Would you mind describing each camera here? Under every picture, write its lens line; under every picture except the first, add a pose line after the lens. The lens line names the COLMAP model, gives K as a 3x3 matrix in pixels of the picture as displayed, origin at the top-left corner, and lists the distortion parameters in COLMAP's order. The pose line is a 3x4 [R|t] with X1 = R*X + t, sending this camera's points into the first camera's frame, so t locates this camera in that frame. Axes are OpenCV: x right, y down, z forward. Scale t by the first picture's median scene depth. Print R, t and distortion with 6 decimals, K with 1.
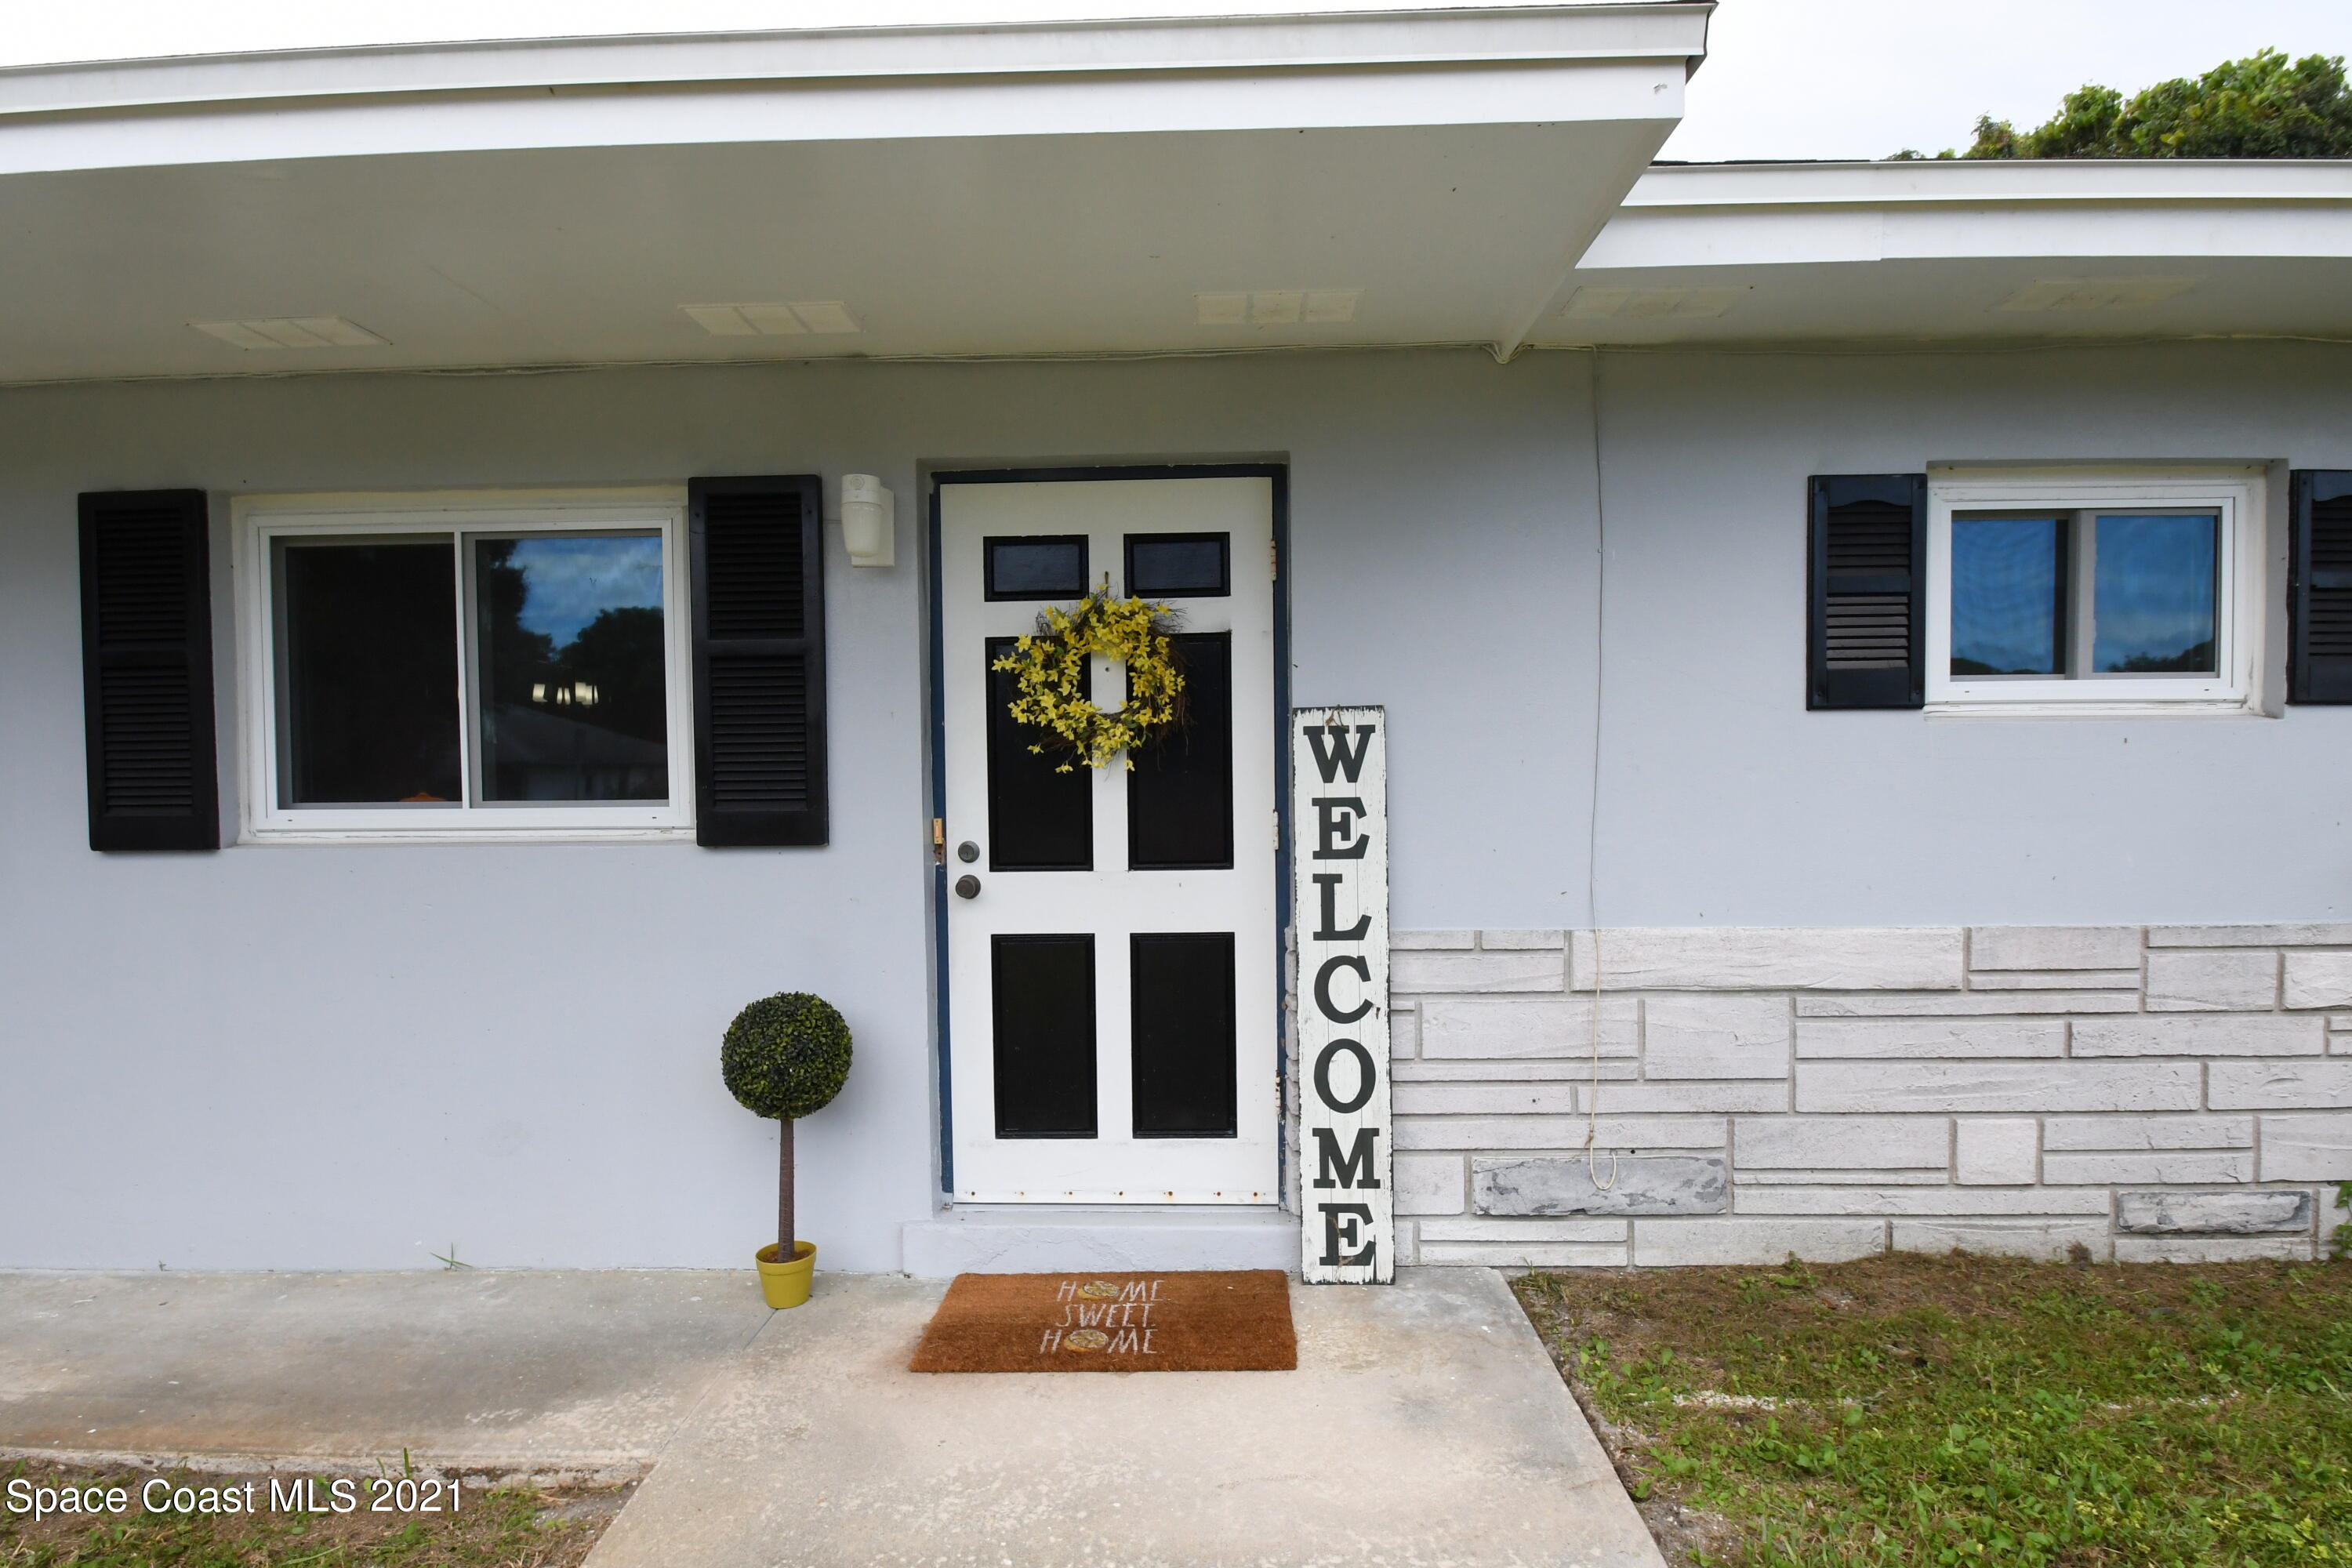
lens RADIAL K [[1199.4, 0, 1177.9], [0, 1199.4, 780.6], [0, 0, 1]] dist [-0.007507, -0.001412]
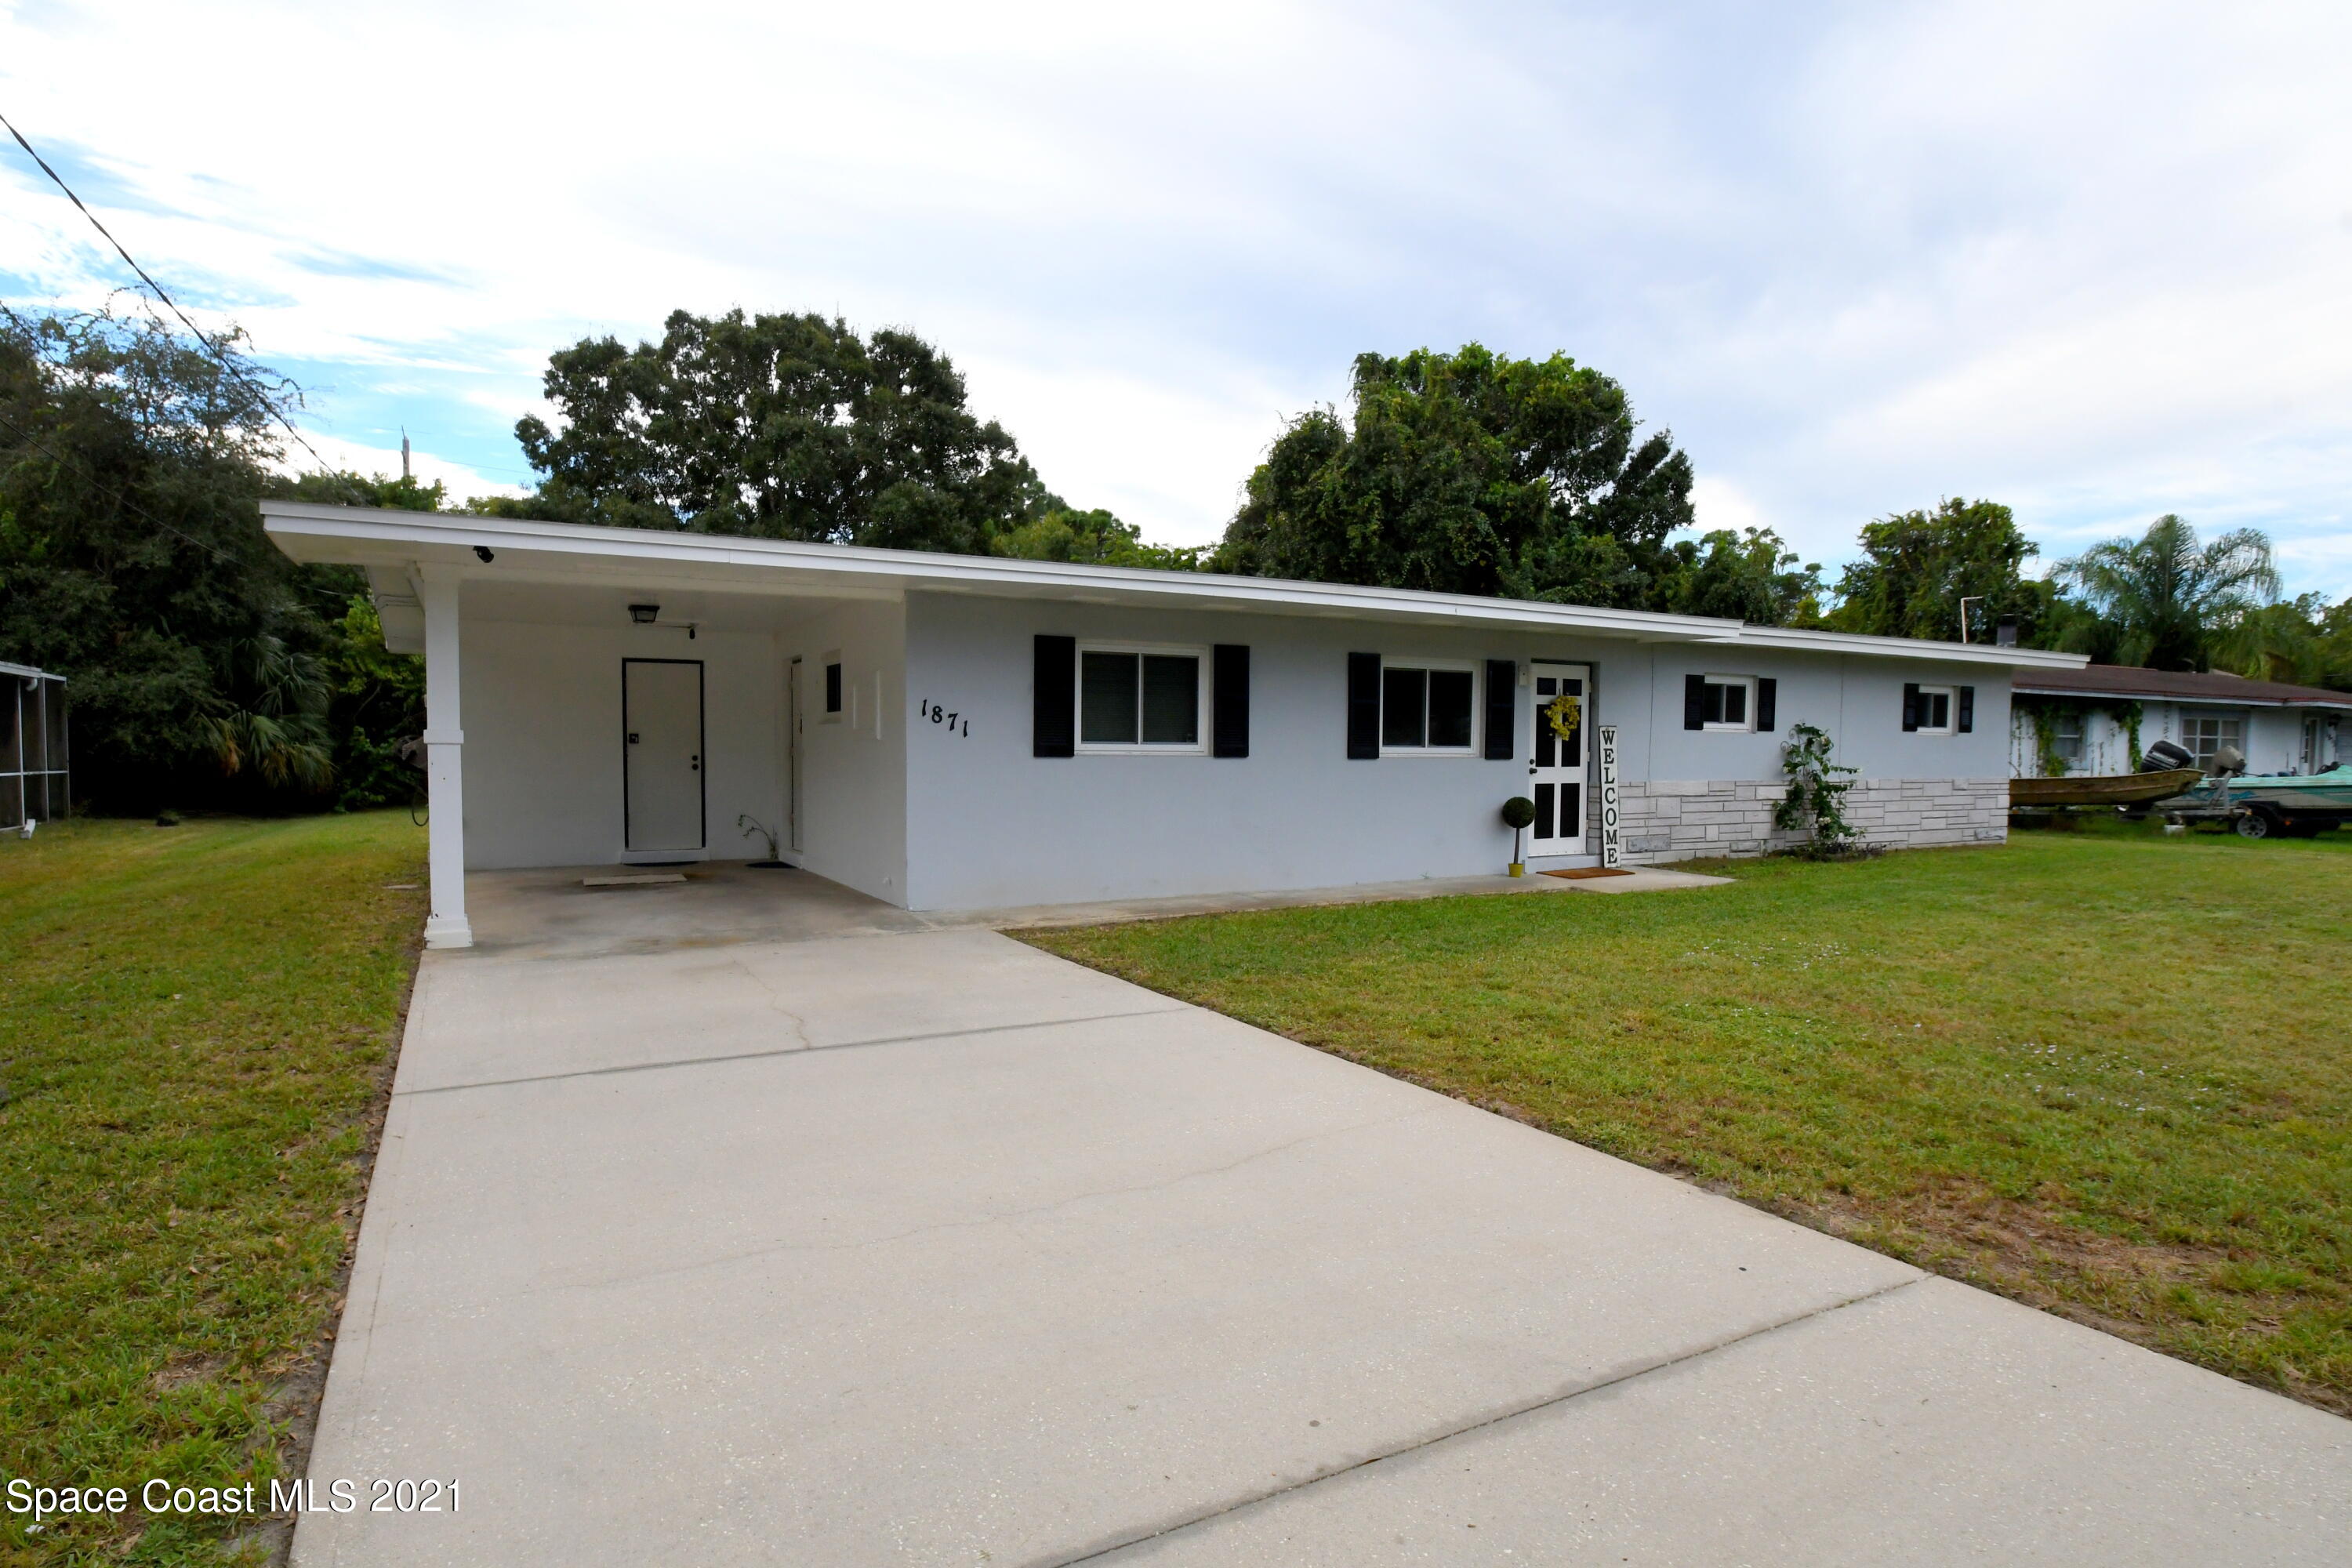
lens RADIAL K [[1250.2, 0, 1155.0], [0, 1250.2, 773.0], [0, 0, 1]] dist [-0.021988, -0.003505]
pose [[0.866270, 0.005498, 0.499546, -3.229057], [-0.008524, 0.999957, 0.003777, 0.092931], [-0.499503, -0.007530, 0.866279, -1.838934]]
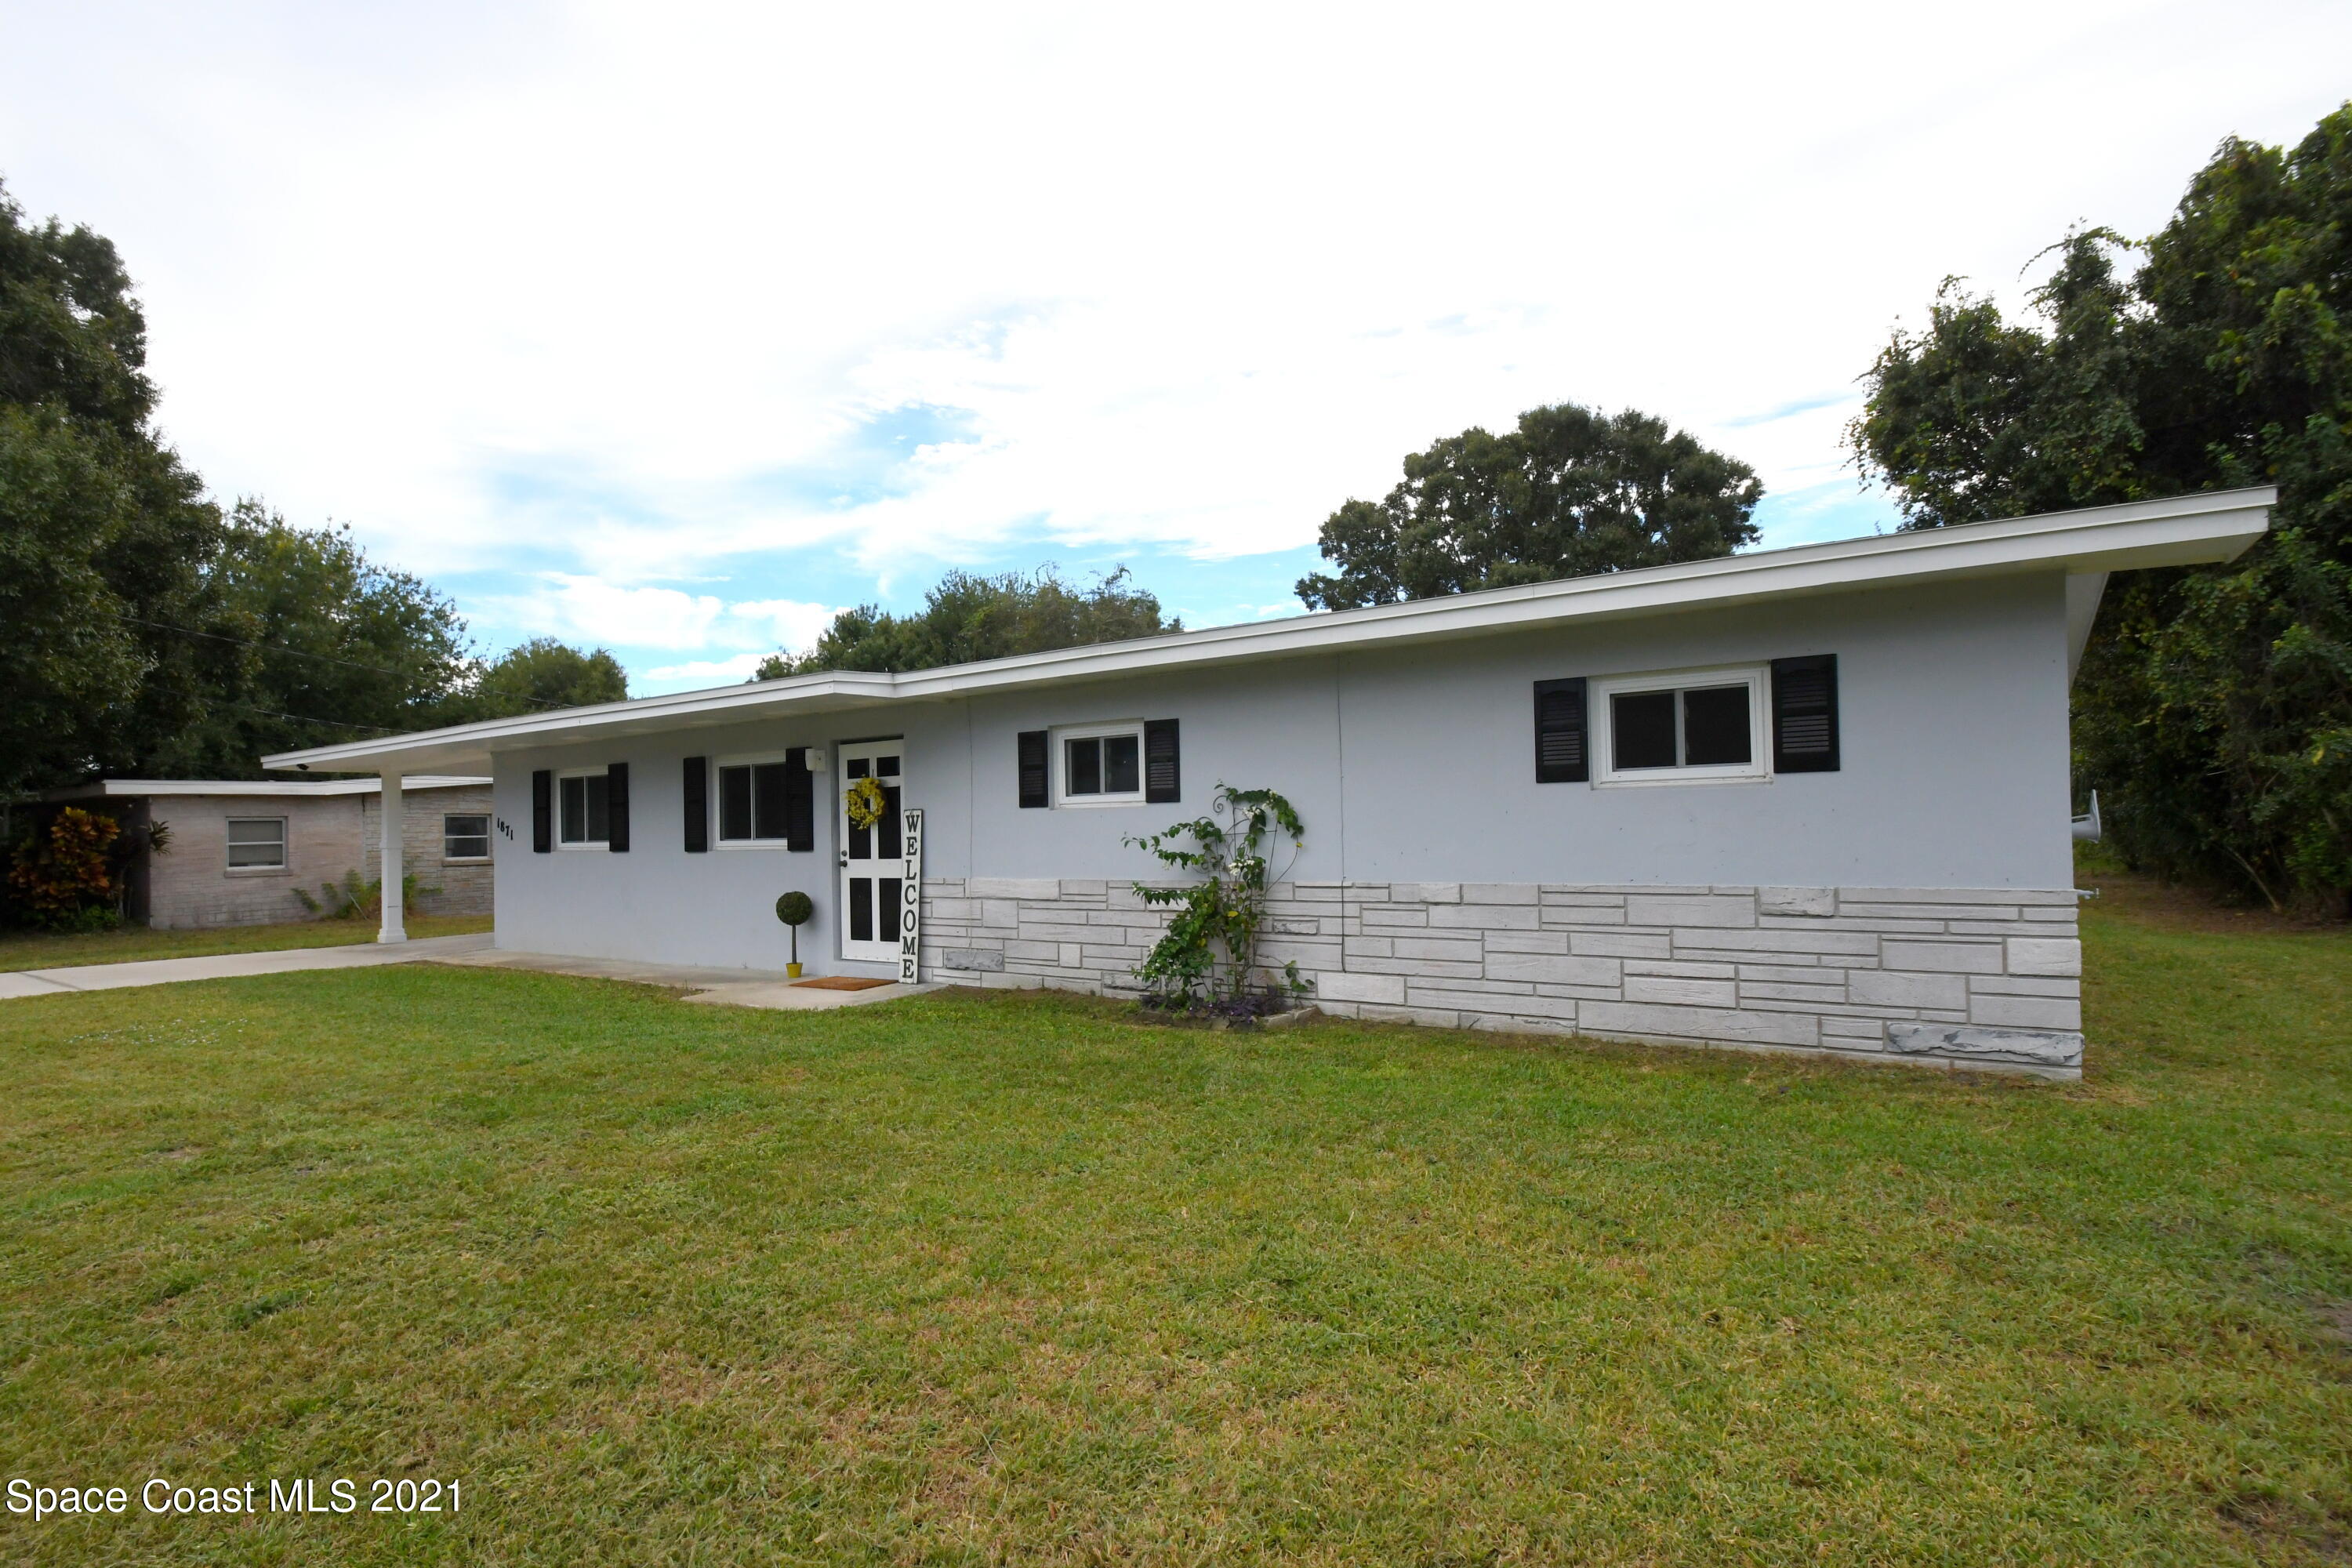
lens RADIAL K [[1117.2, 0, 1169.4], [0, 1117.2, 786.4], [0, 0, 1]] dist [-0.005908, -0.001698]
pose [[0.841025, -0.028618, -0.540238, 2.365776], [0.005442, 0.998997, -0.044449, 0.015670], [0.540969, 0.034443, 0.840337, -1.190499]]
